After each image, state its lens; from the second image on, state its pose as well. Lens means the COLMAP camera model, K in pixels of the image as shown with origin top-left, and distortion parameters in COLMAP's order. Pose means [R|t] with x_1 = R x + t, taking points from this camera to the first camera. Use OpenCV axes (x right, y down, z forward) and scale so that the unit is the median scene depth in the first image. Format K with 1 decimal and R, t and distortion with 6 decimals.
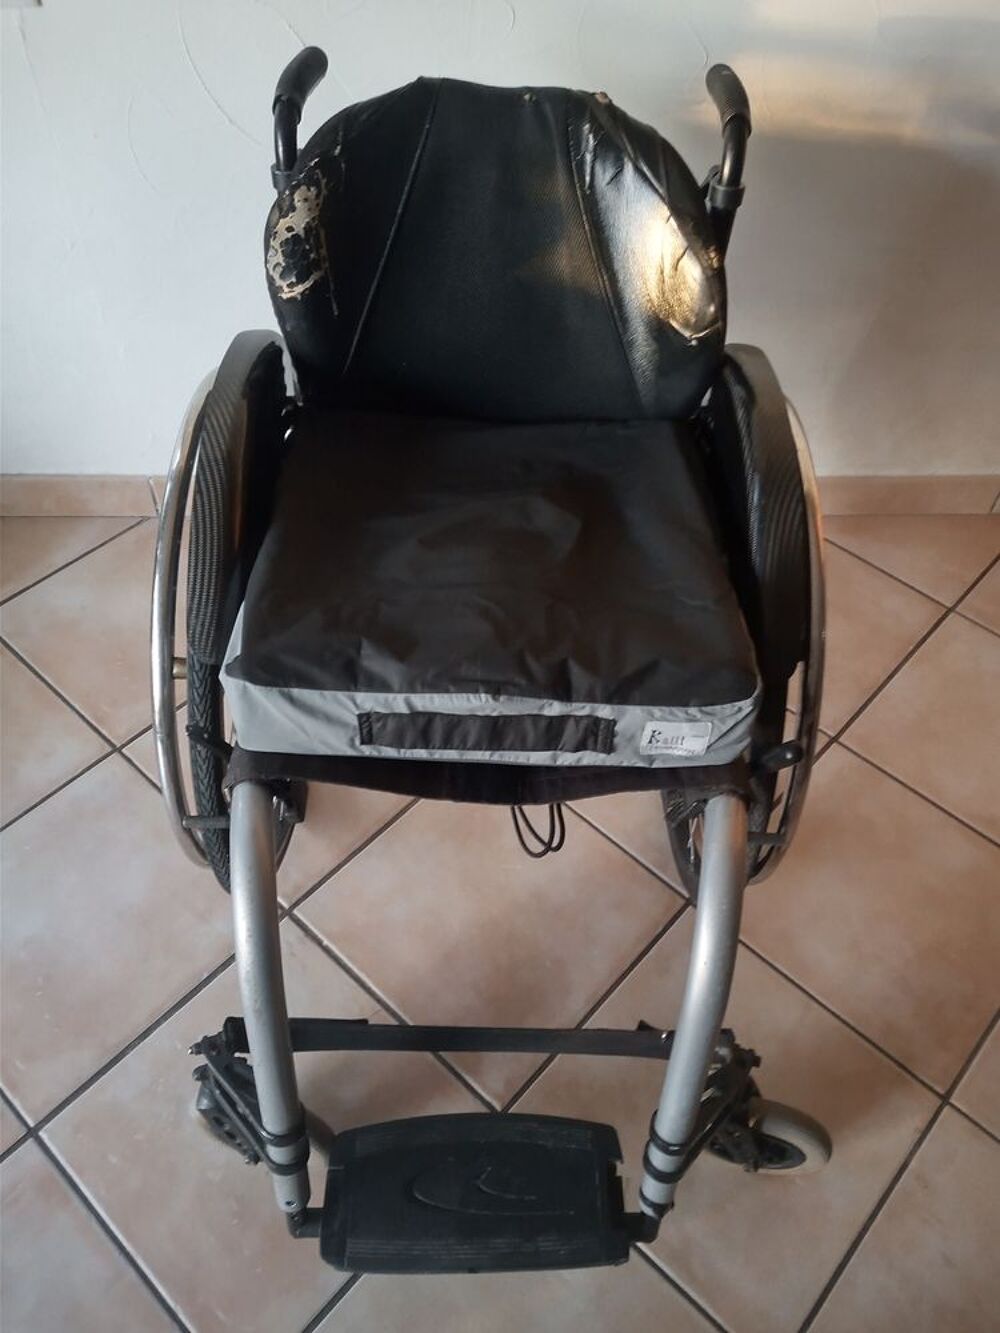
lens RADIAL K [[974.4, 0, 497.1], [0, 974.4, 773.3], [0, 0, 1]] dist [-0.008353, -0.000545]
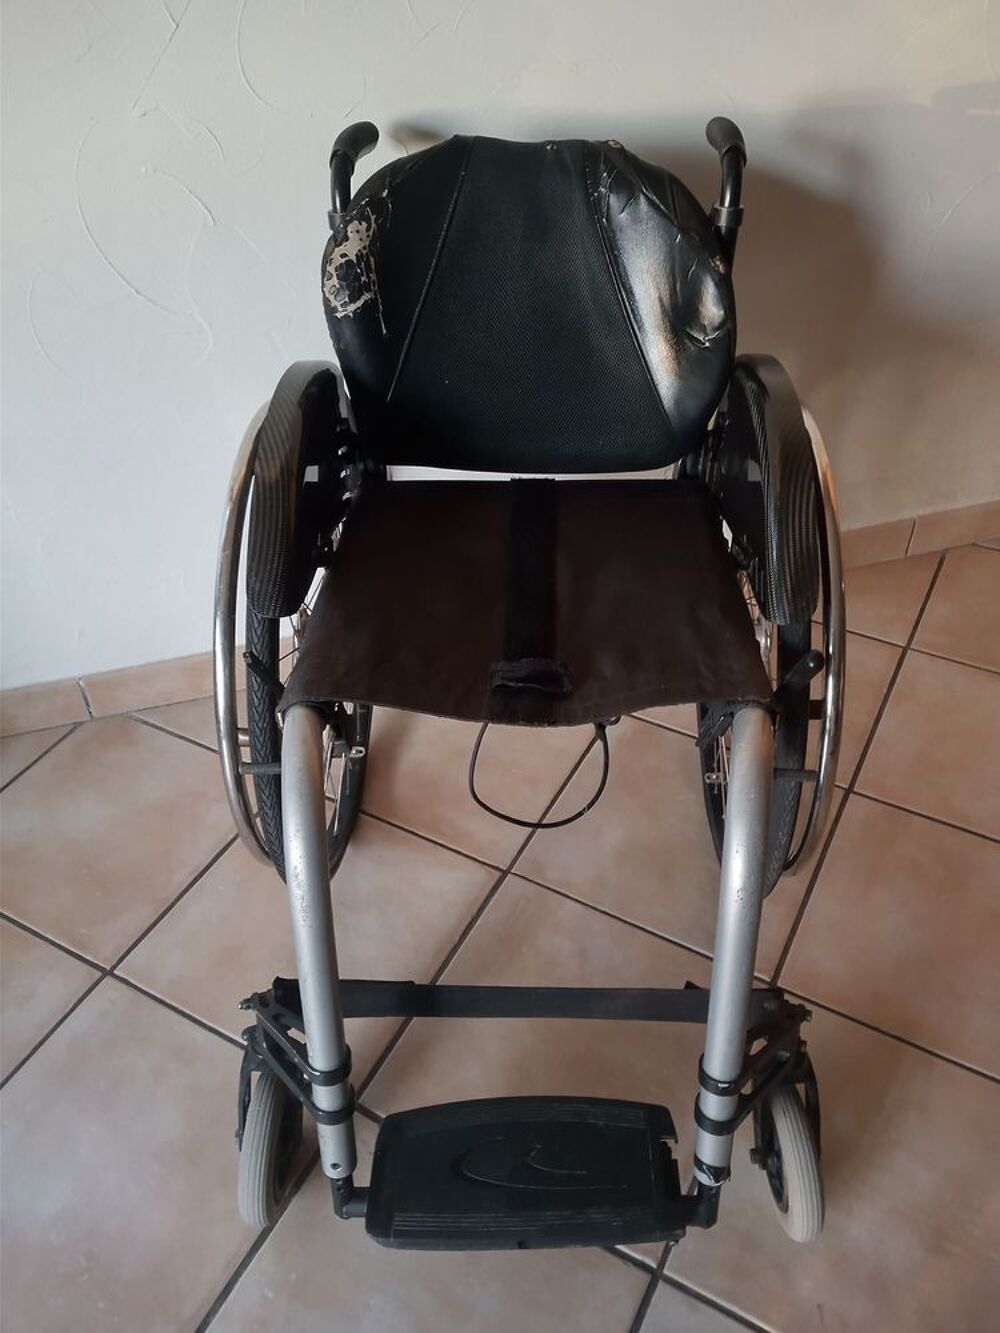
lens RADIAL K [[980.7, 0, 502.2], [0, 980.7, 768.5], [0, 0, 1]] dist [-0.001070, -0.006413]
pose [[0.998207, -0.024660, -0.054534, 0.020408], [0.015871, 0.987614, -0.156098, 0.208210], [0.057708, 0.154952, 0.986235, -0.034245]]
